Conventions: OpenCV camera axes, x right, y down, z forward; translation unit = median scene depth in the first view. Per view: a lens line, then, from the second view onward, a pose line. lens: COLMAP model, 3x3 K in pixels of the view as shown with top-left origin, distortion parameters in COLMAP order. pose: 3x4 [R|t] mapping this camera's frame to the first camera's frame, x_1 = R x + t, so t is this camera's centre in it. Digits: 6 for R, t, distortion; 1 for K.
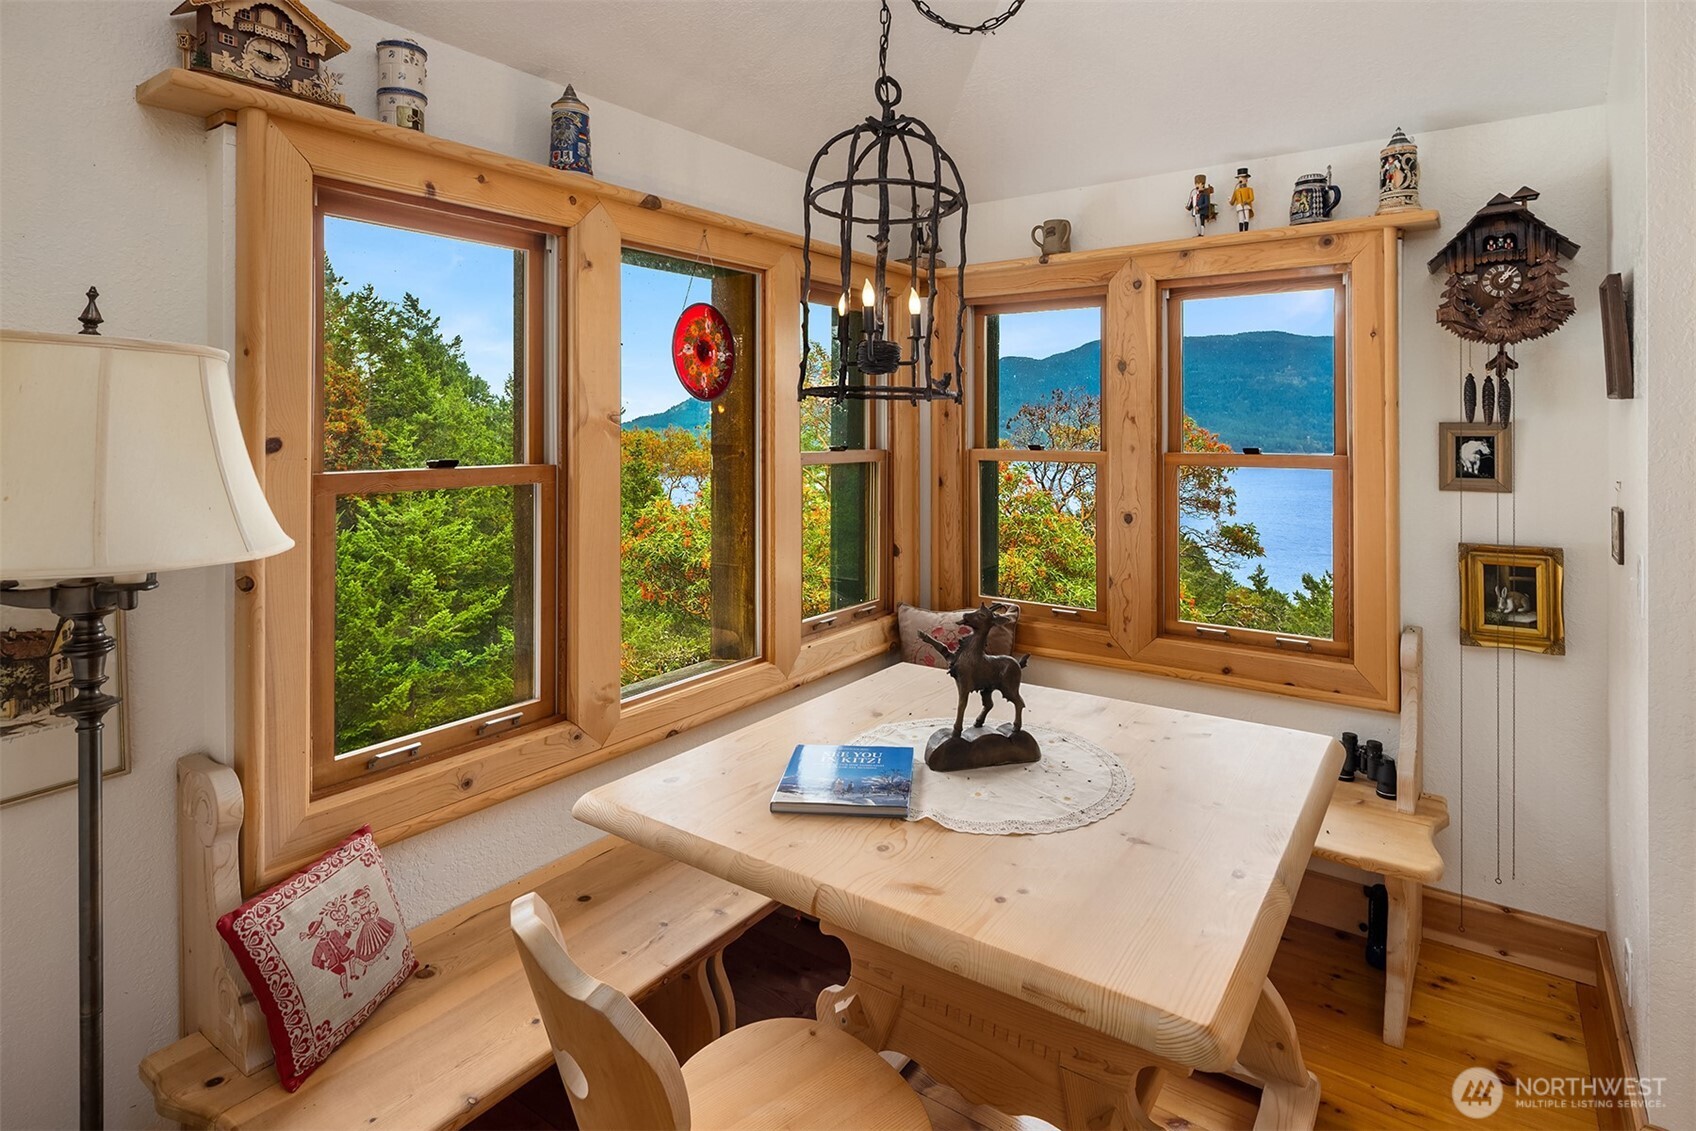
lens RADIAL K [[889.9, 0, 862.7], [0, 889.9, 434.8], [0, 0, 1]] dist [0.000757, -0.002134]
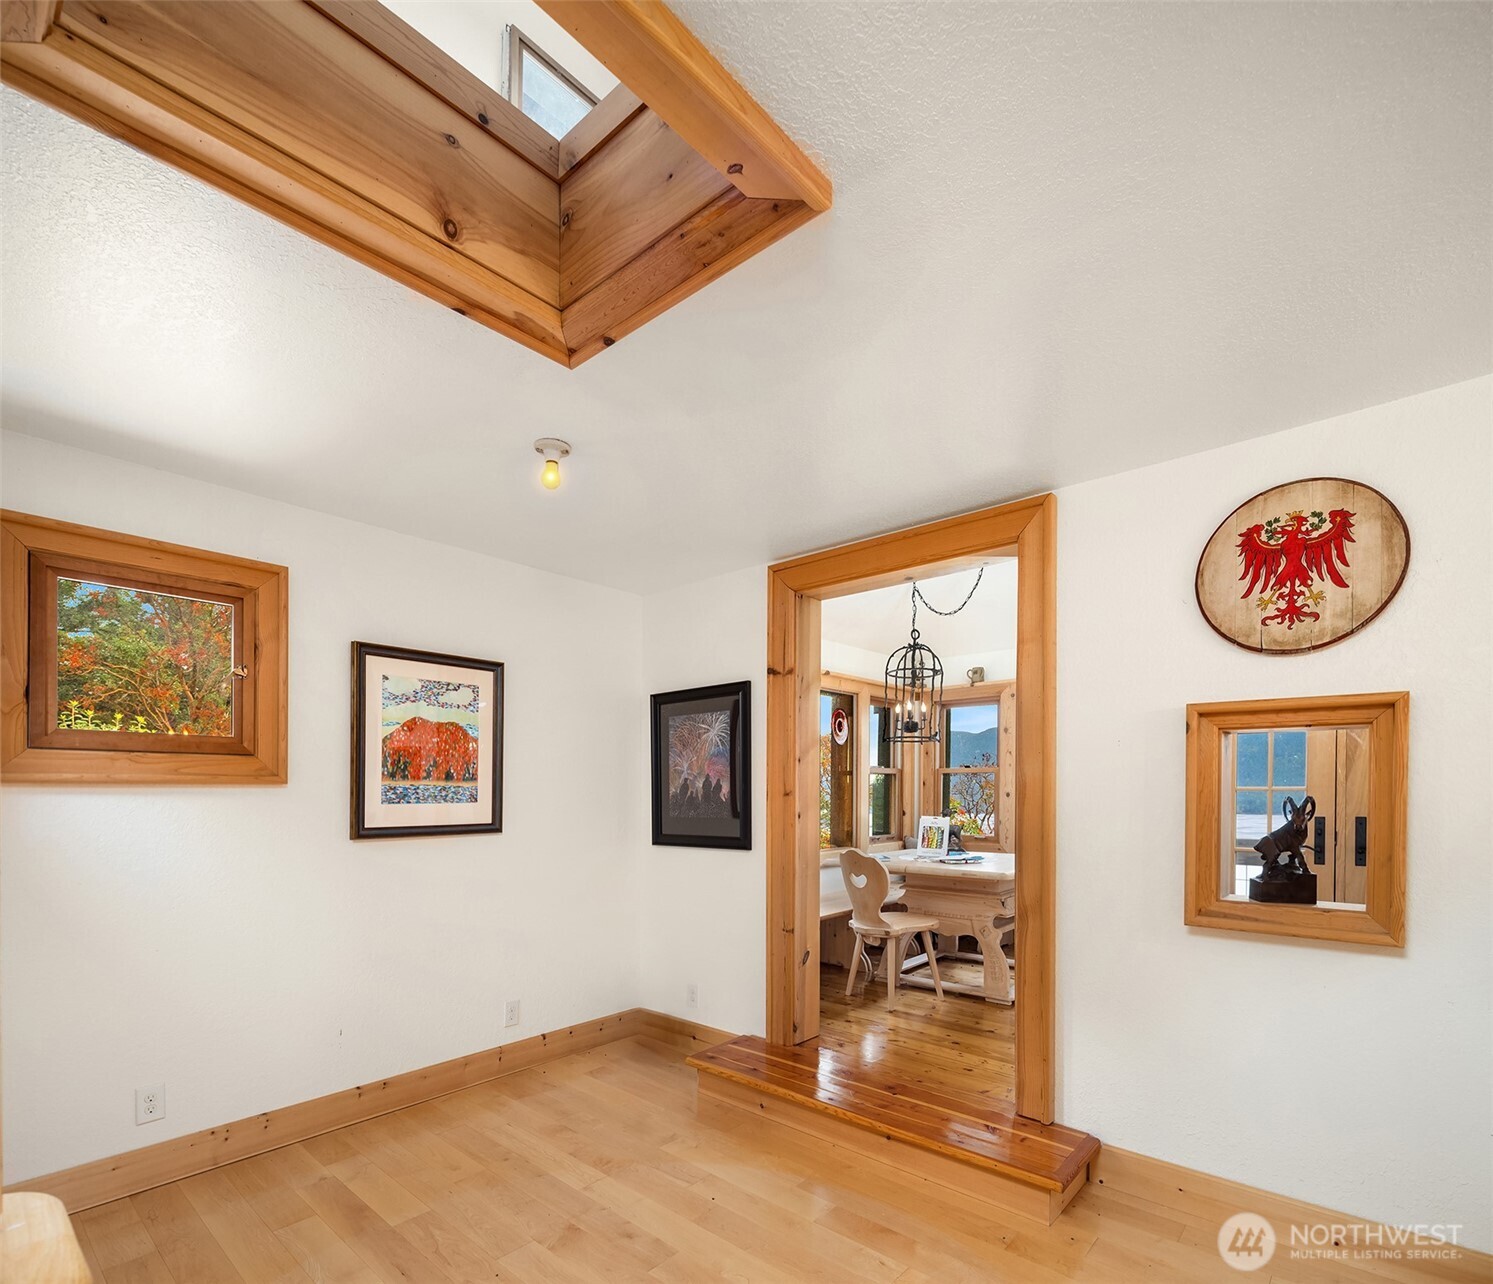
lens RADIAL K [[734.6, 0, 734.4], [0, 734.6, 800.6], [0, 0, 1]] dist [-0.002297, -0.000099]
pose [[0.992840, 0.004300, -0.119373, -0.188442], [-0.003401, 0.999964, 0.007733, 0.095610], [0.119402, -0.007272, 0.992819, -1.012729]]
